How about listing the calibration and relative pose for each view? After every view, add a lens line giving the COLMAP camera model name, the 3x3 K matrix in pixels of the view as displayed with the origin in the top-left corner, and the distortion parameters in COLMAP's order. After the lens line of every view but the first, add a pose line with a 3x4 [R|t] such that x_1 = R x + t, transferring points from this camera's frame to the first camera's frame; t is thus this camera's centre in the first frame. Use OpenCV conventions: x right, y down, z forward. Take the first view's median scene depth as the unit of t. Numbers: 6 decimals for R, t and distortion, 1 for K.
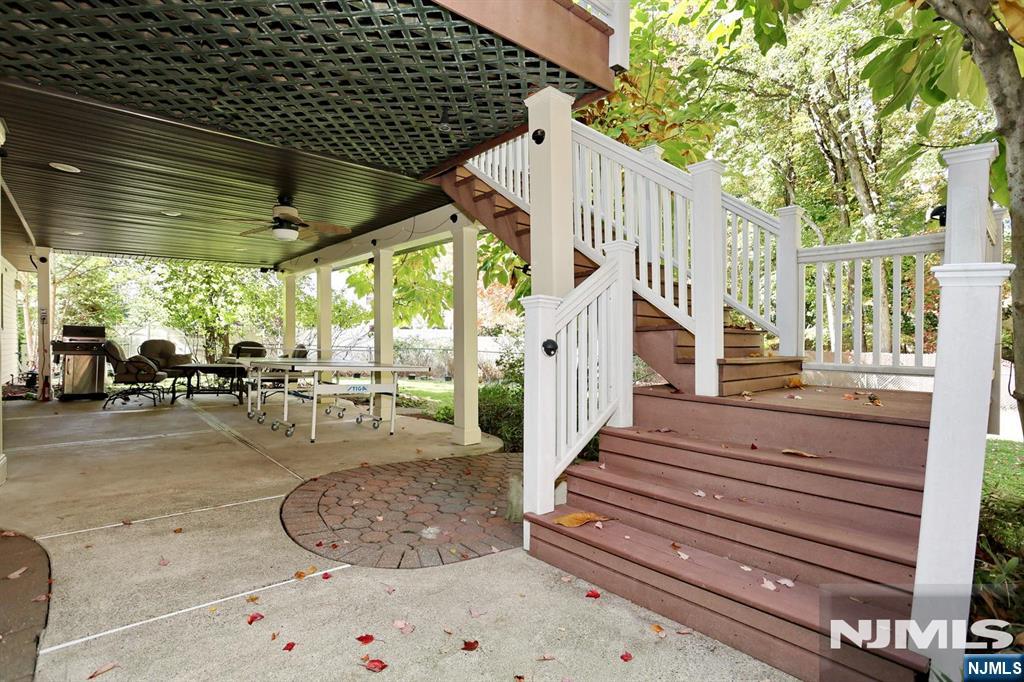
lens RADIAL K [[495.7, 0, 507.8], [0, 495.7, 337.5], [0, 0, 1]] dist [-0.075718, 0.030543]
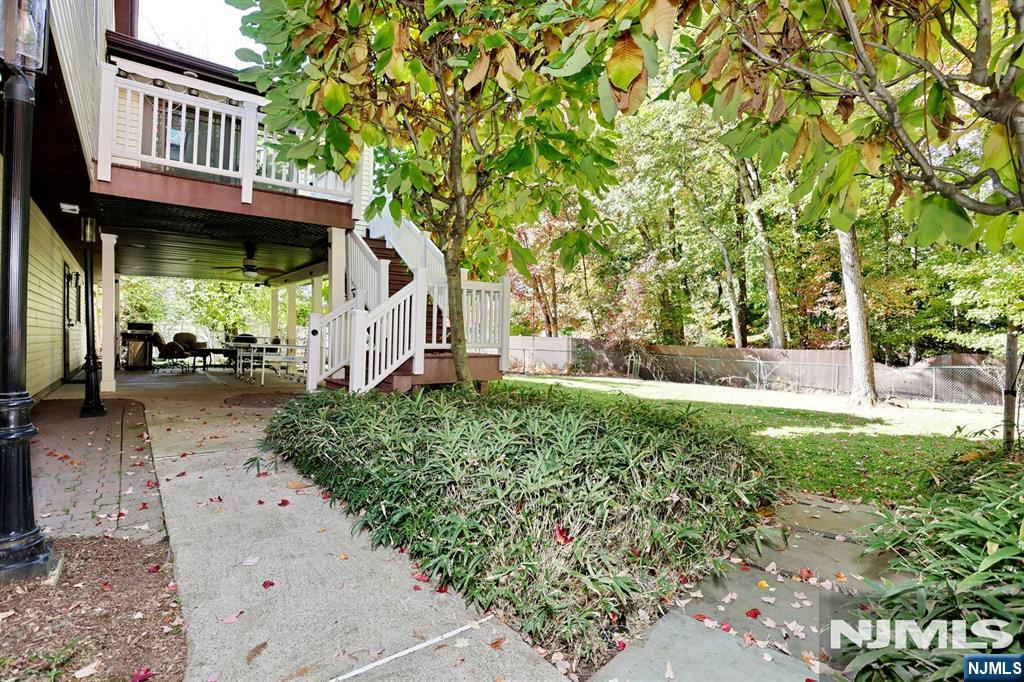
lens RADIAL K [[495.7, 0, 507.8], [0, 495.7, 337.5], [0, 0, 1]] dist [-0.075718, 0.030543]
pose [[0.998482, 0.006635, -0.054685, 0.361025], [-0.006476, 0.999974, 0.003091, 0.009600], [0.054704, -0.002732, 0.998499, -0.452944]]
